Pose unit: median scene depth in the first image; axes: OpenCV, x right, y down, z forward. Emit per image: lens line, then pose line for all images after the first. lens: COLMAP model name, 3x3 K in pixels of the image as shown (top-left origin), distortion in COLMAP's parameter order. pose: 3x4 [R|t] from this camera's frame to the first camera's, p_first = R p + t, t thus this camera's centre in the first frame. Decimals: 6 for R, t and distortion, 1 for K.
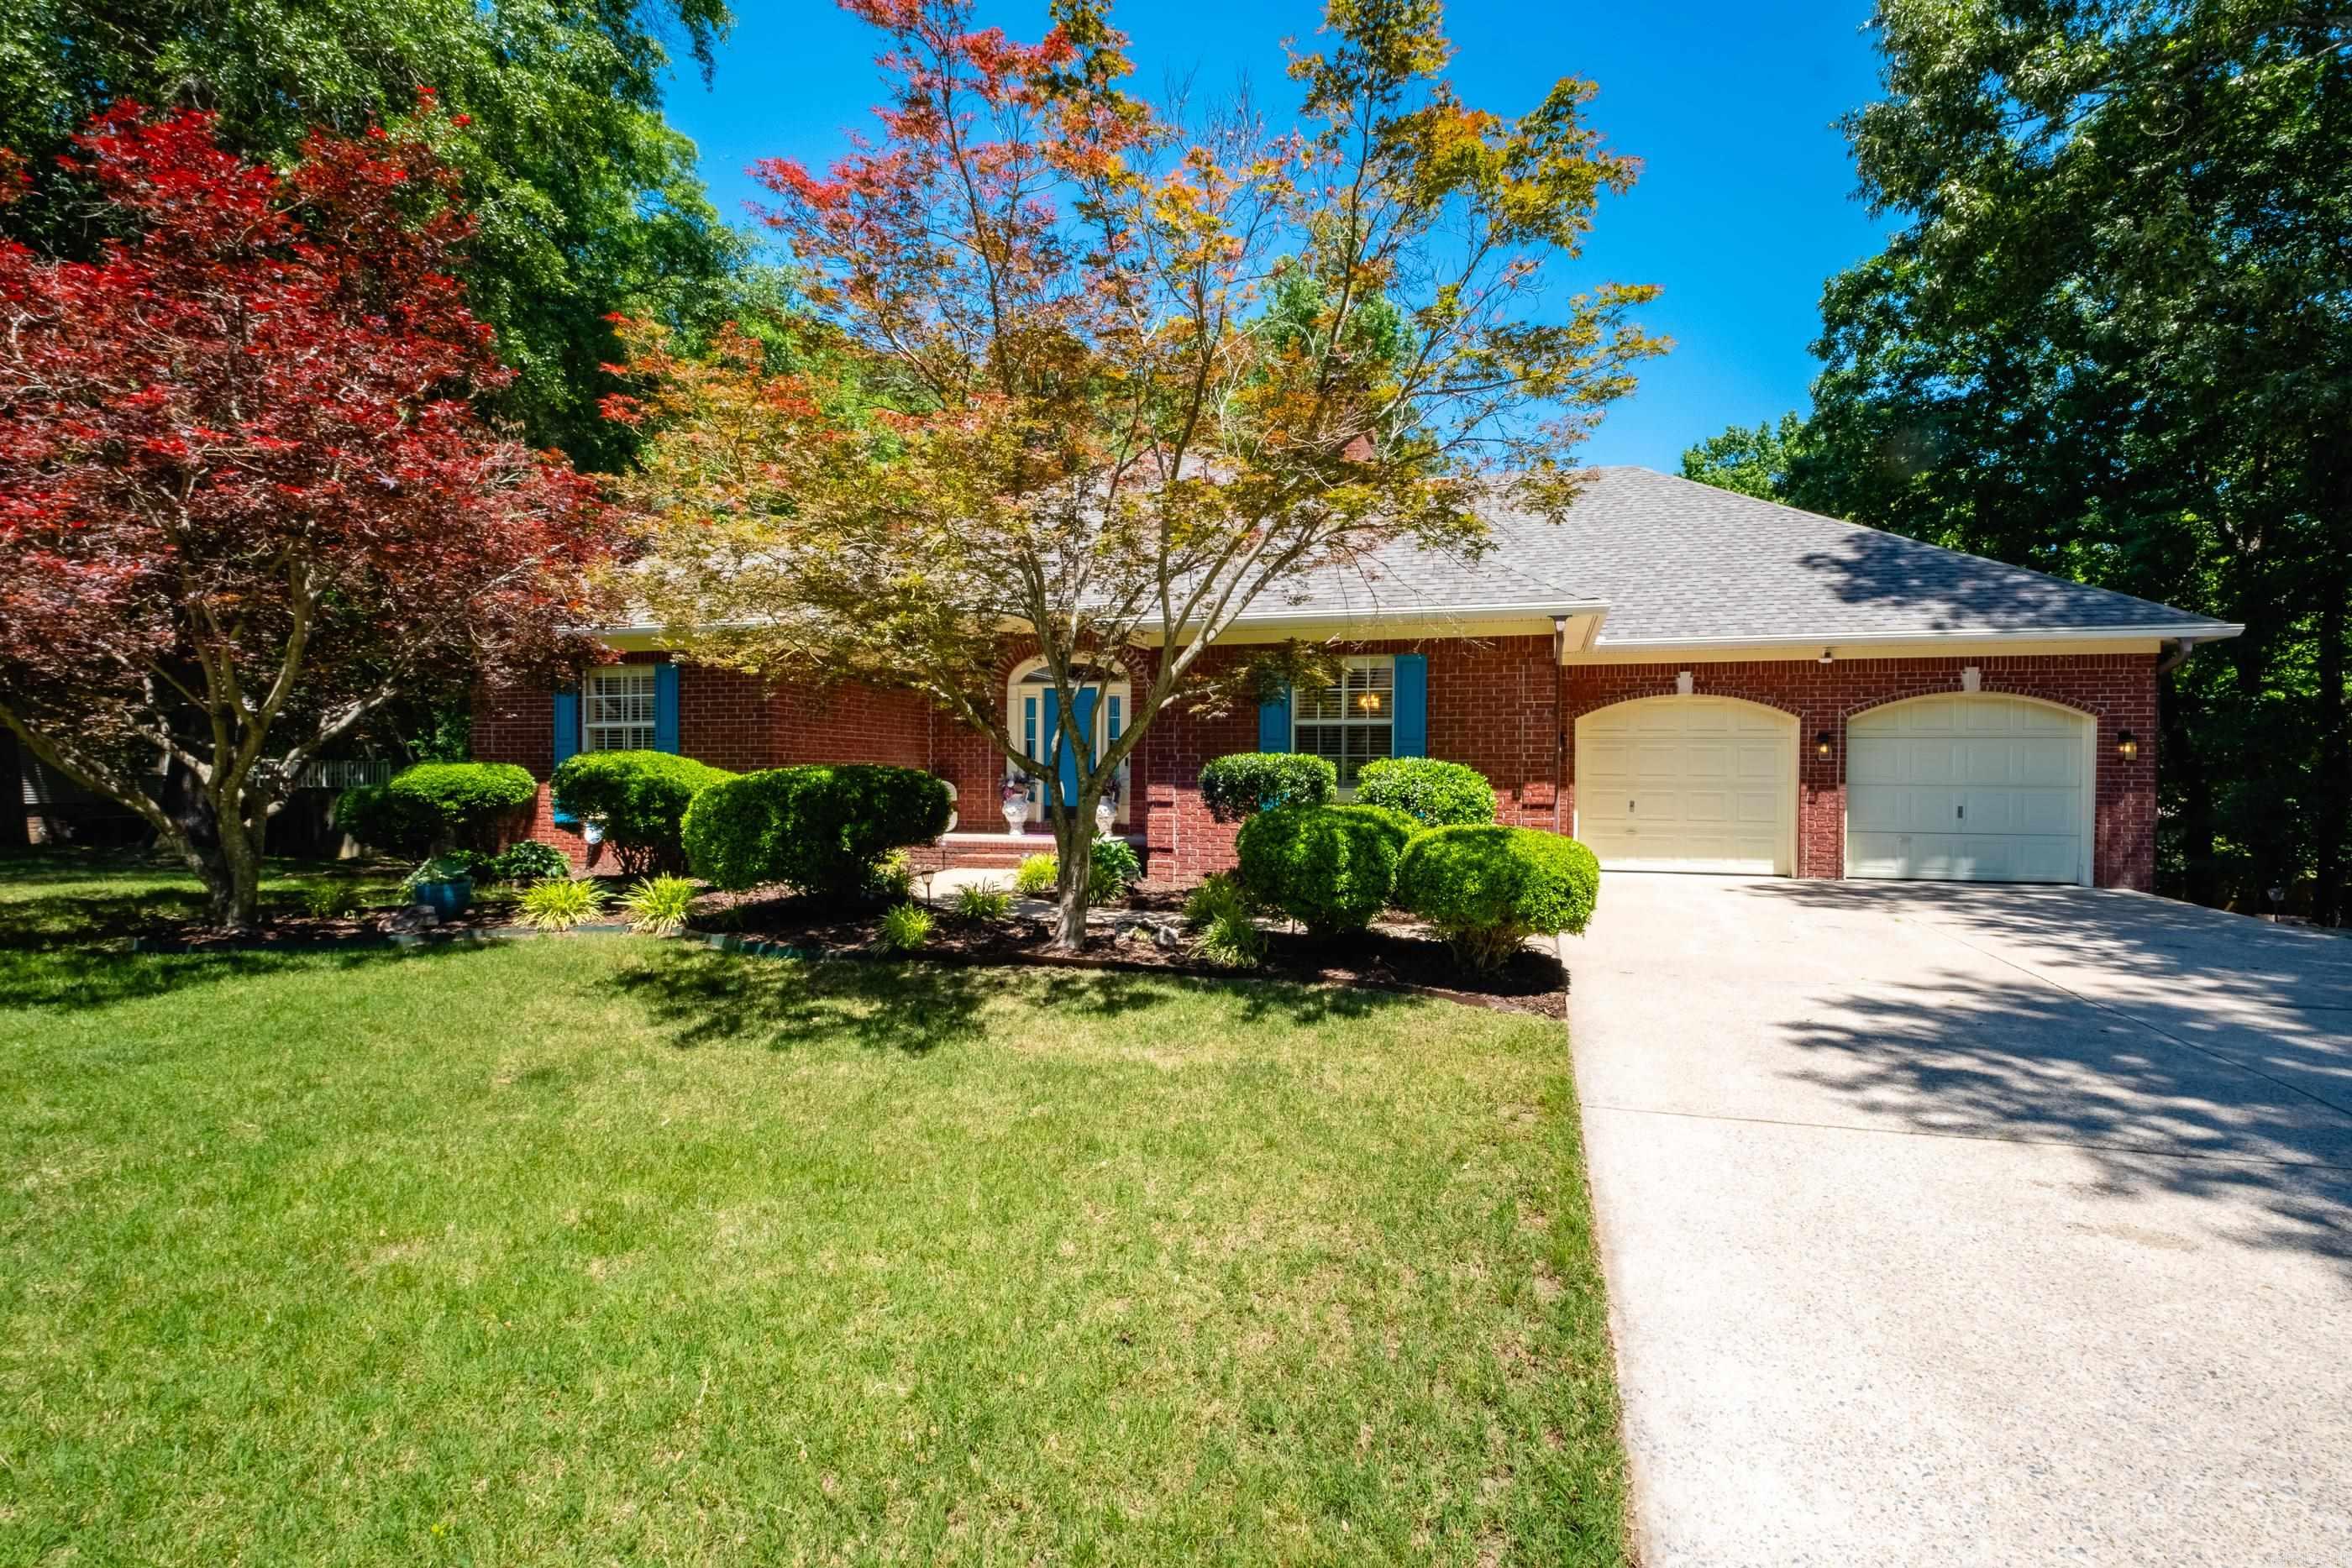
lens RADIAL K [[989.2, 0, 1176.0], [0, 989.2, 784.0], [0, 0, 1]] dist [-0.001539, -0.000271]
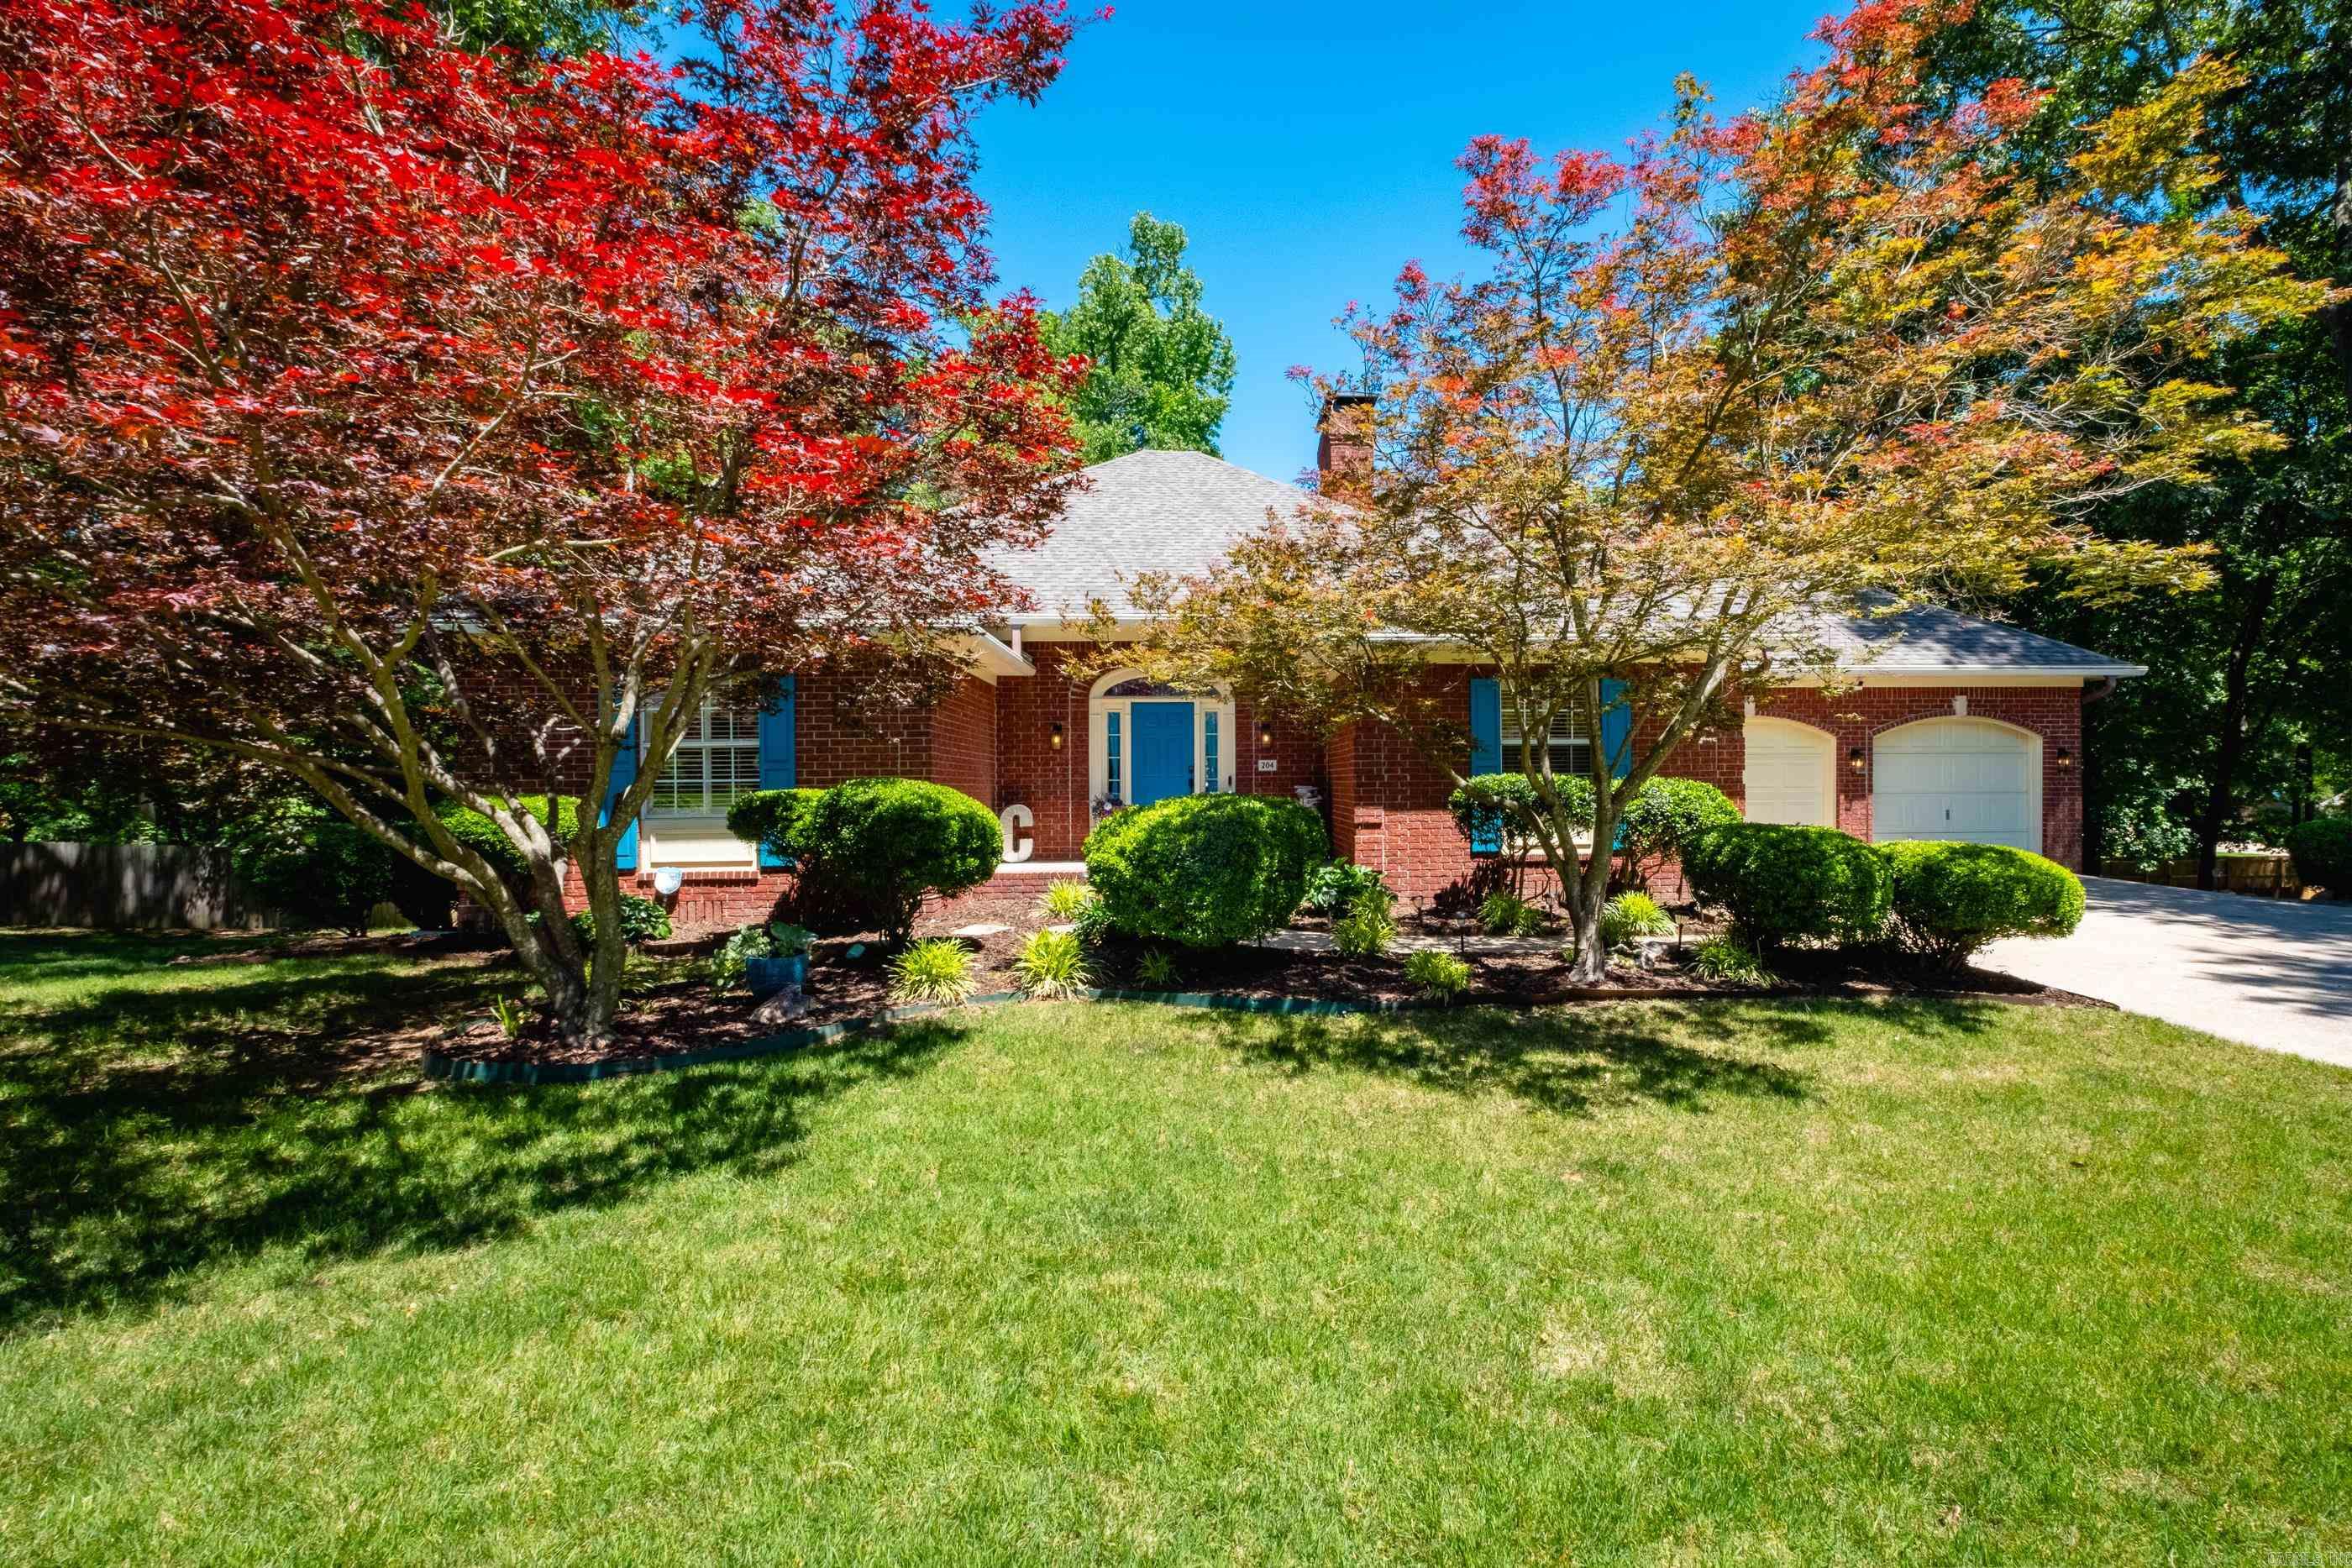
lens RADIAL K [[1014.4, 0, 1186.5], [0, 1014.4, 795.9], [0, 0, 1]] dist [0.004708, -0.003969]
pose [[0.951911, -0.017259, 0.305887, -0.492508], [0.016791, 0.999850, 0.004163, -0.016481], [-0.305913, 0.001174, 0.952059, 0.103669]]
